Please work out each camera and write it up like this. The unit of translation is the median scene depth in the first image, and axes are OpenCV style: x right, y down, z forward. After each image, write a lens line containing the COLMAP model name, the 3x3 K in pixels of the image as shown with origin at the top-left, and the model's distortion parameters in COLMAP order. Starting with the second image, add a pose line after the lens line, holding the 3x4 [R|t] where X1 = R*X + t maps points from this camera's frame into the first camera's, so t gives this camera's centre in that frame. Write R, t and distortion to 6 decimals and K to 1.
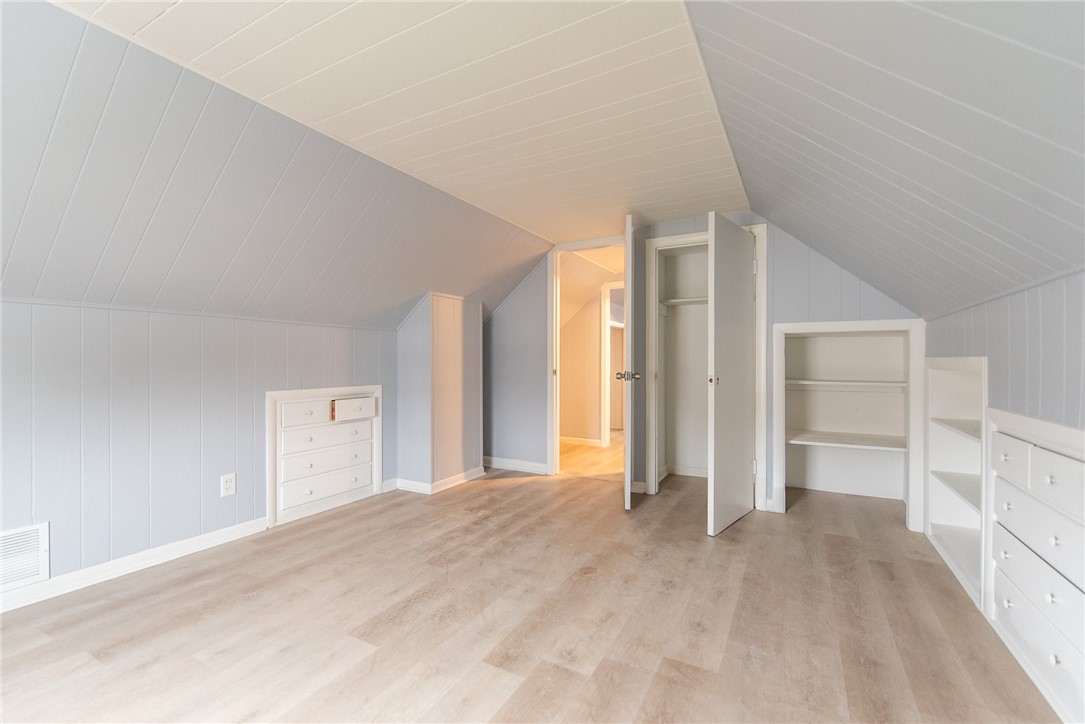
lens RADIAL K [[463.5, 0, 543.1], [0, 463.5, 365.2], [0, 0, 1]] dist [-0.000314, -0.000003]
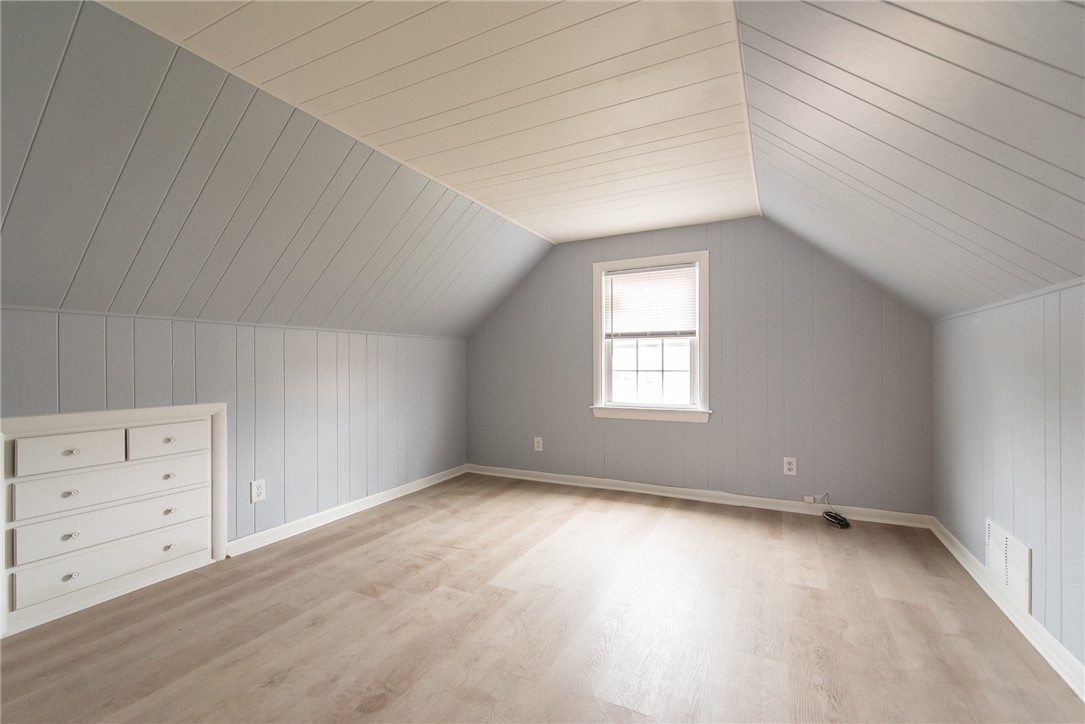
lens RADIAL K [[463.5, 0, 543.1], [0, 463.5, 365.2], [0, 0, 1]] dist [-0.000314, -0.000003]
pose [[-0.999343, 0.005260, -0.035866, -0.149125], [0.004950, 0.999950, 0.008720, -0.023127], [0.035910, 0.008537, -0.999319, 2.178716]]
